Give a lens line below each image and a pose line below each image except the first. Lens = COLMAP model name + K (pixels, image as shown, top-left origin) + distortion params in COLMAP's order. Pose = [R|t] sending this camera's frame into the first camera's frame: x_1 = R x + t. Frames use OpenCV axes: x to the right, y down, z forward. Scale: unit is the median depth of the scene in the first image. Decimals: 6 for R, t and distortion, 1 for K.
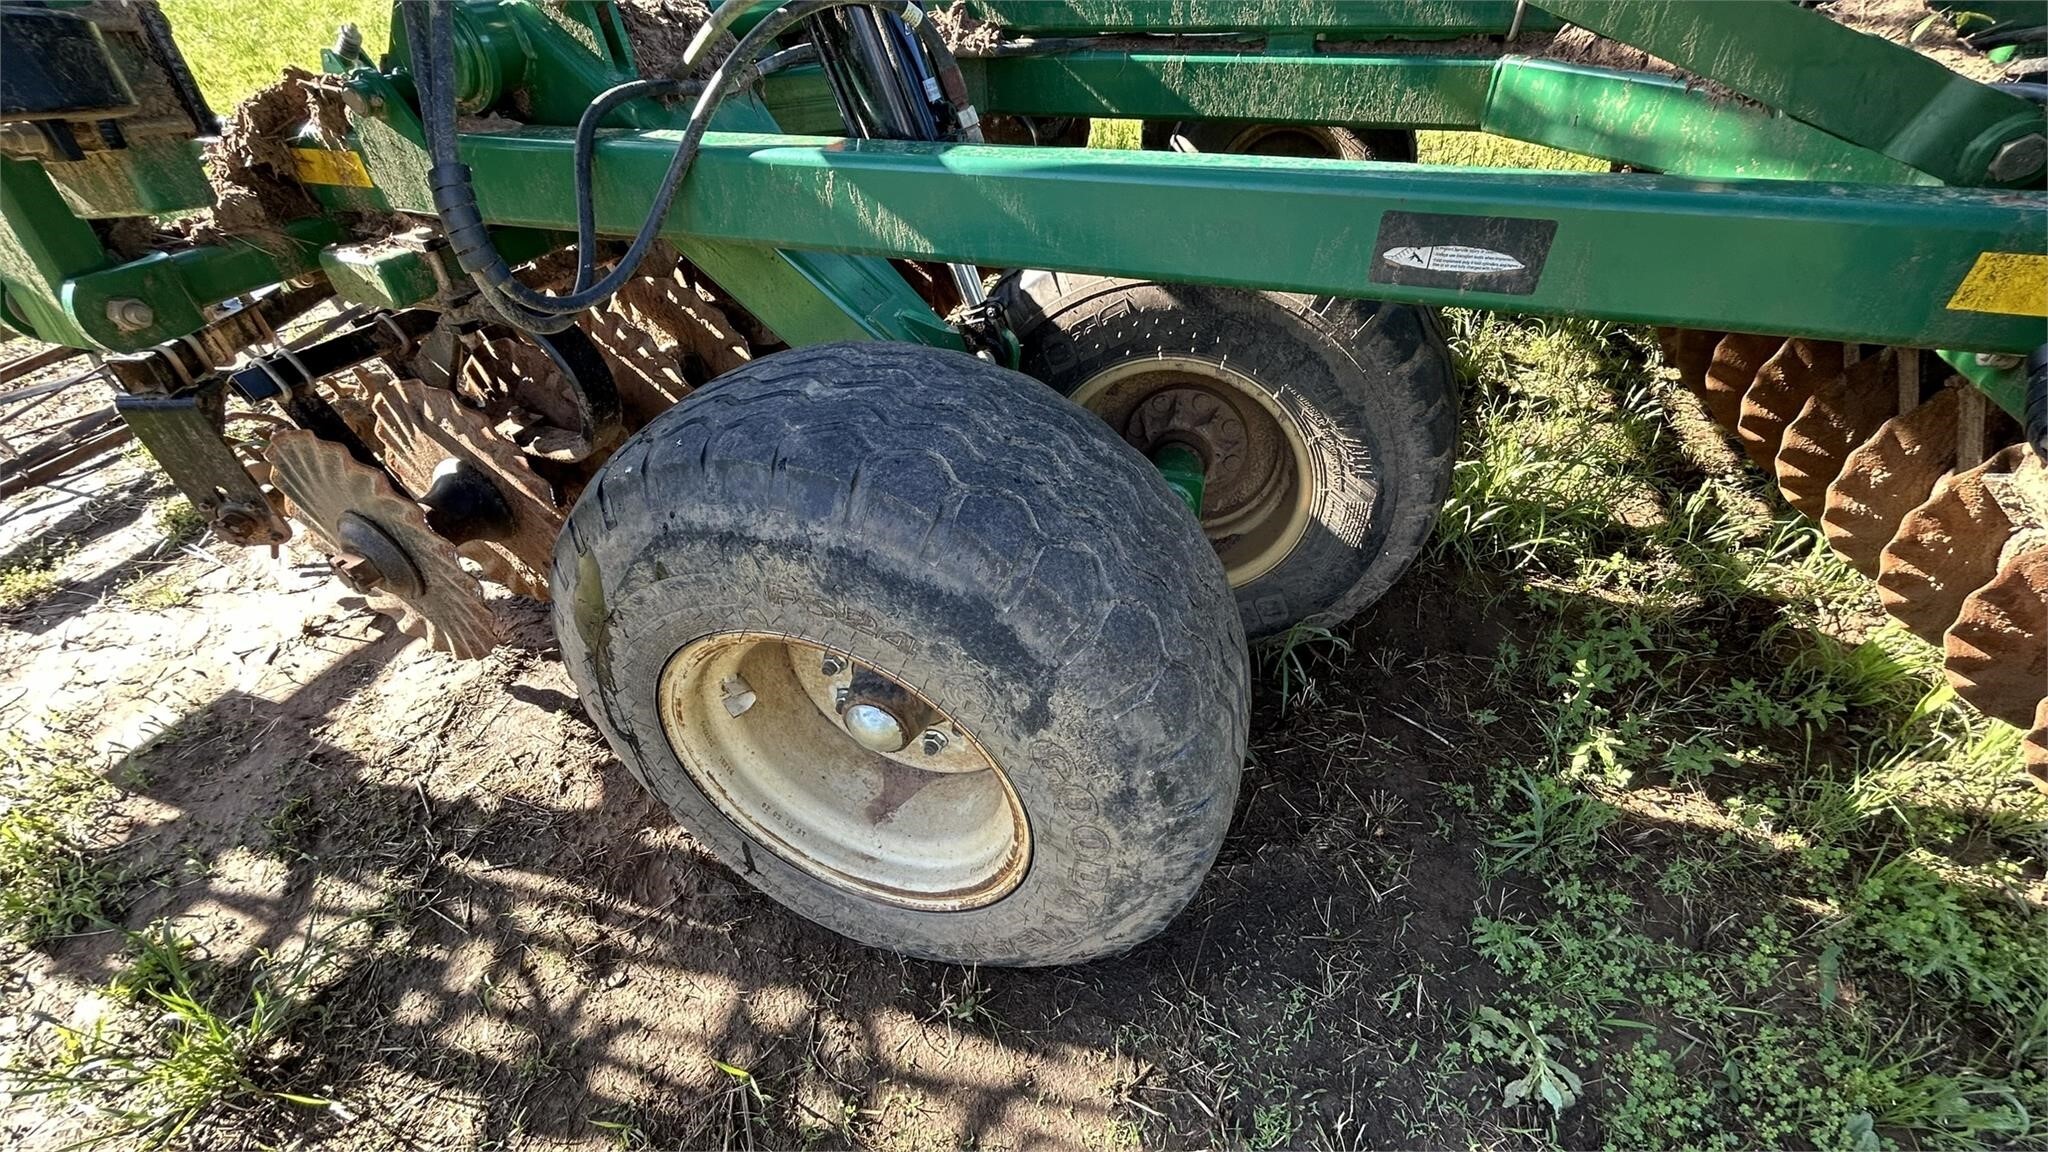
lens RADIAL K [[829.4, 0, 1019.2], [0, 829.4, 572.7], [0, 0, 1]] dist [-0.001100, 0.001145]
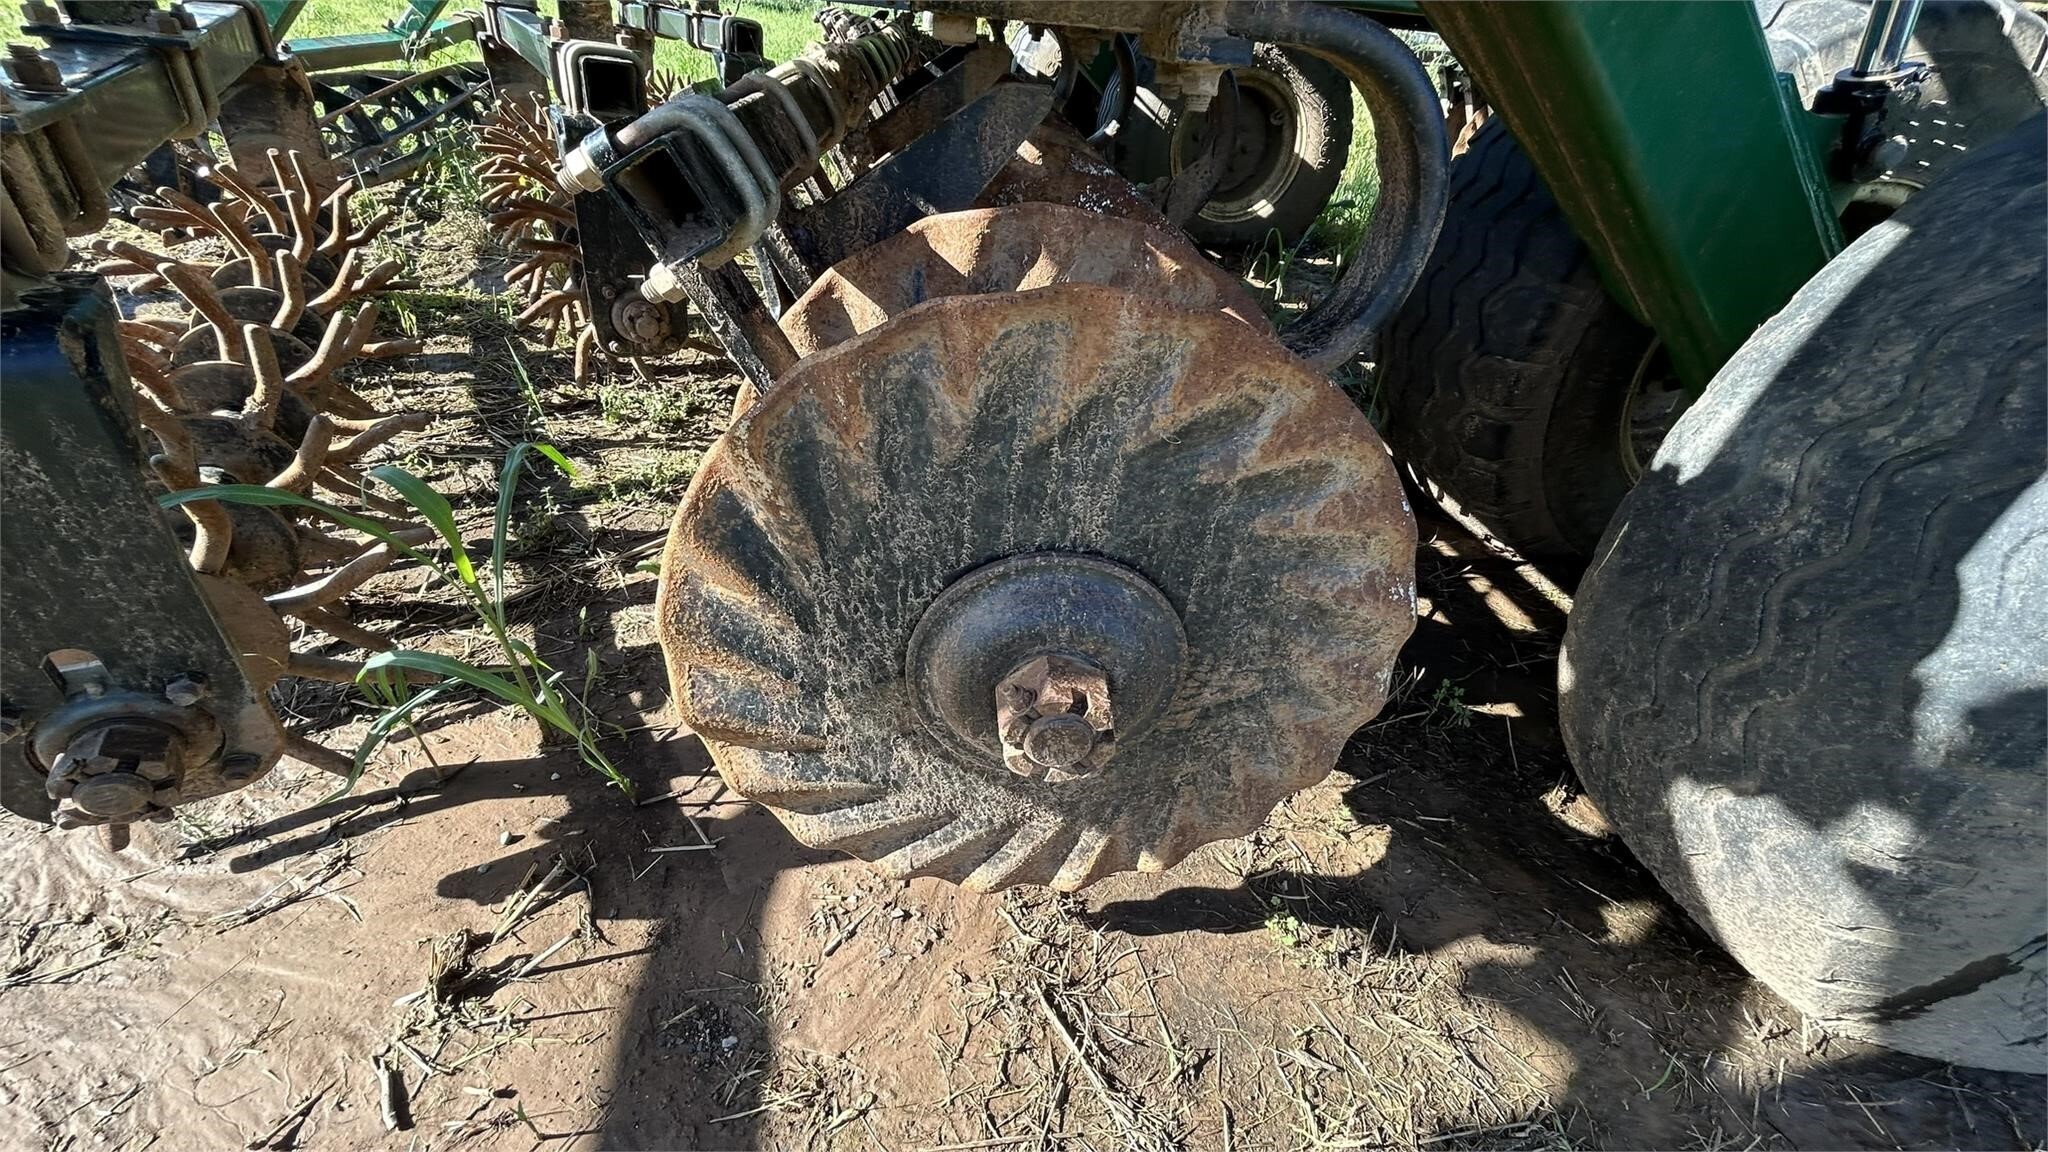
lens RADIAL K [[829.4, 0, 1020.4], [0, 829.4, 566.9], [0, 0, 1]] dist [-0.001100, 0.001145]
pose [[0.871125, -0.183909, 0.455322, -1.032451], [0.214340, 0.976635, -0.015603, -0.068912], [-0.441814, 0.111186, 0.890190, 0.731536]]
